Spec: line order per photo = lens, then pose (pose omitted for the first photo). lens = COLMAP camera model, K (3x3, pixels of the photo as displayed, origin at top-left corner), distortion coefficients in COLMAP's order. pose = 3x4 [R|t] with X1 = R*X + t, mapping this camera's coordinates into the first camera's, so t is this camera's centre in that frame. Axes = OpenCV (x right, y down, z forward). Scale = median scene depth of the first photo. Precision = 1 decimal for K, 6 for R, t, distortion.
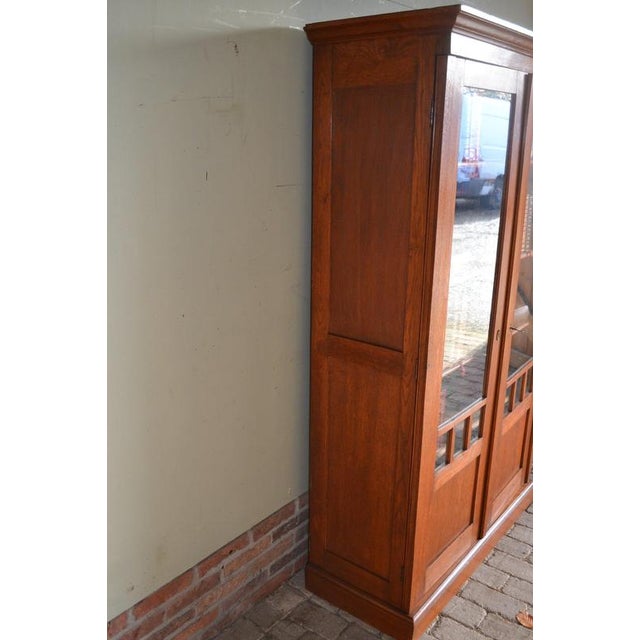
lens RADIAL K [[627.4, 0, 320.0], [0, 627.4, 320.0], [0, 0, 1]] dist [-0.058440, -0.002072]
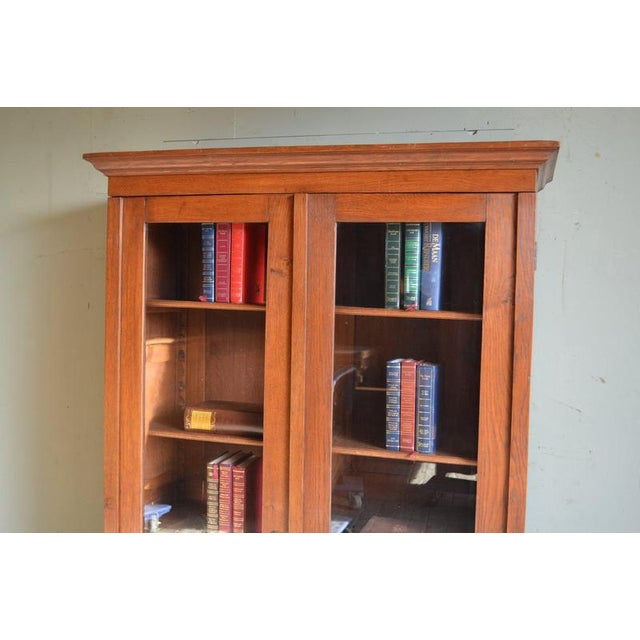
lens RADIAL K [[707.7, 0, 320.0], [0, 707.7, 320.0], [0, 0, 1]] dist [-0.054534, -0.001275]
pose [[0.378781, 0.041949, -0.924535, 1.239347], [-0.283042, 0.956358, -0.072569, -0.206910], [0.881142, 0.289170, 0.374124, 0.784360]]
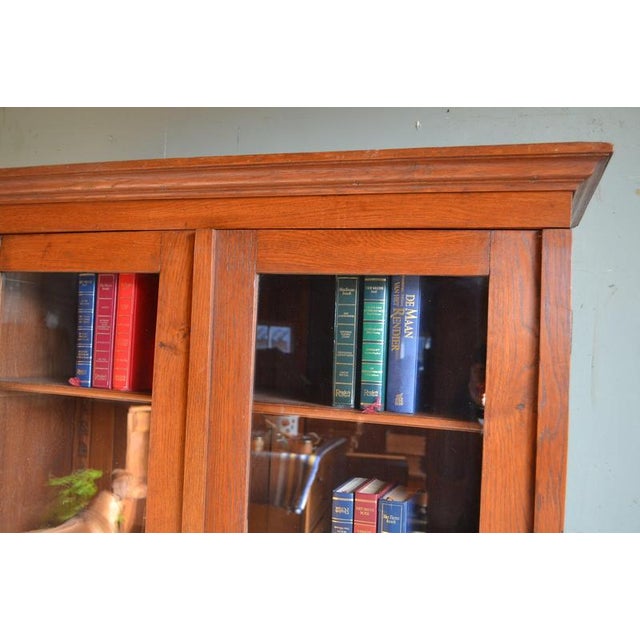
lens RADIAL K [[637.8, 0, 320.0], [0, 637.8, 320.0], [0, 0, 1]] dist [-0.050873, -0.001871]
pose [[0.364341, -0.034409, -0.930630, 0.909579], [-0.304933, 0.939819, -0.154130, -0.297867], [0.879927, 0.339935, 0.331922, 0.992569]]
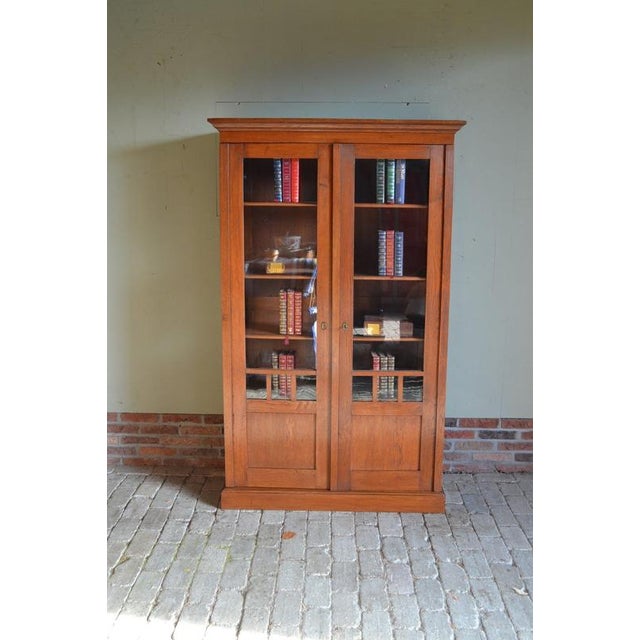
lens RADIAL K [[690.8, 0, 320.0], [0, 690.8, 320.0], [0, 0, 1]] dist [-0.041722, 0.001969]
pose [[0.597402, 0.136594, -0.790223, 1.769245], [-0.228190, 0.973608, -0.004217, 0.022706], [0.768791, 0.182840, 0.612805, 0.049267]]
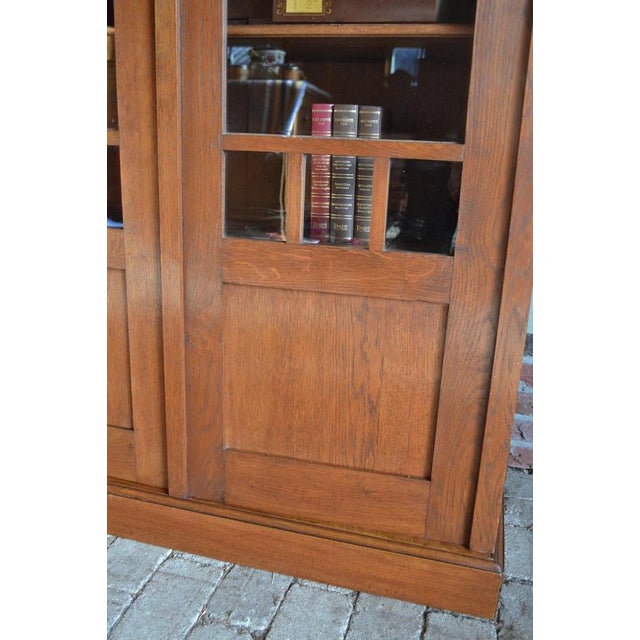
lens RADIAL K [[627.4, 0, 320.0], [0, 627.4, 320.0], [0, 0, 1]] dist [-0.058440, -0.002072]
pose [[0.387489, 0.266126, -0.882627, 0.894789], [-0.294622, 0.942964, 0.154974, 0.168886], [0.873527, 0.199991, 0.443794, 1.146682]]
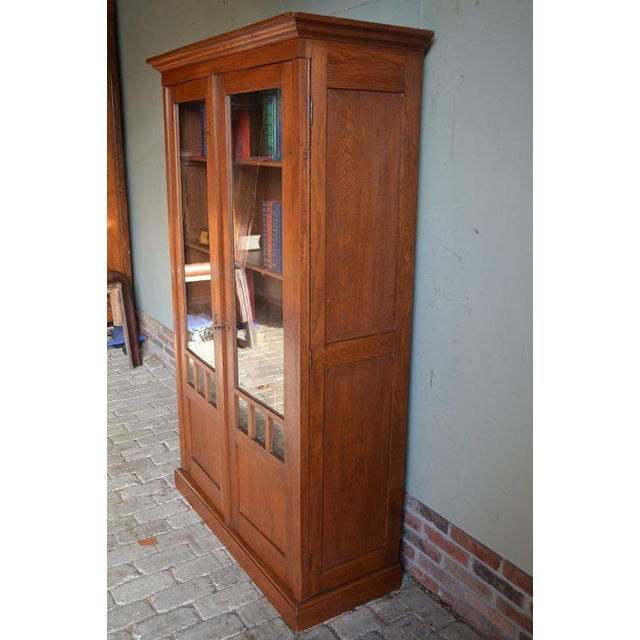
lens RADIAL K [[637.8, 0, 320.0], [0, 637.8, 320.0], [0, 0, 1]] dist [-0.050873, -0.001871]
pose [[-0.329050, 0.231675, -0.915452, 1.459880], [-0.281536, 0.901282, 0.329285, -0.458612], [0.901368, 0.366084, -0.231342, 1.668997]]
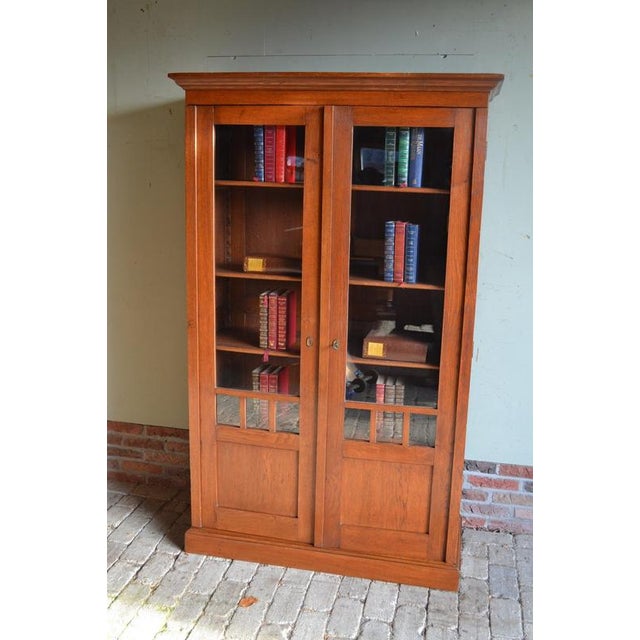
lens RADIAL K [[690.8, 0, 320.0], [0, 690.8, 320.0], [0, 0, 1]] dist [-0.041722, 0.001969]
pose [[0.437998, 0.191607, -0.878319, 1.589300], [-0.274956, 0.958754, 0.072040, -0.123865], [0.855895, 0.209946, 0.472616, 0.512097]]
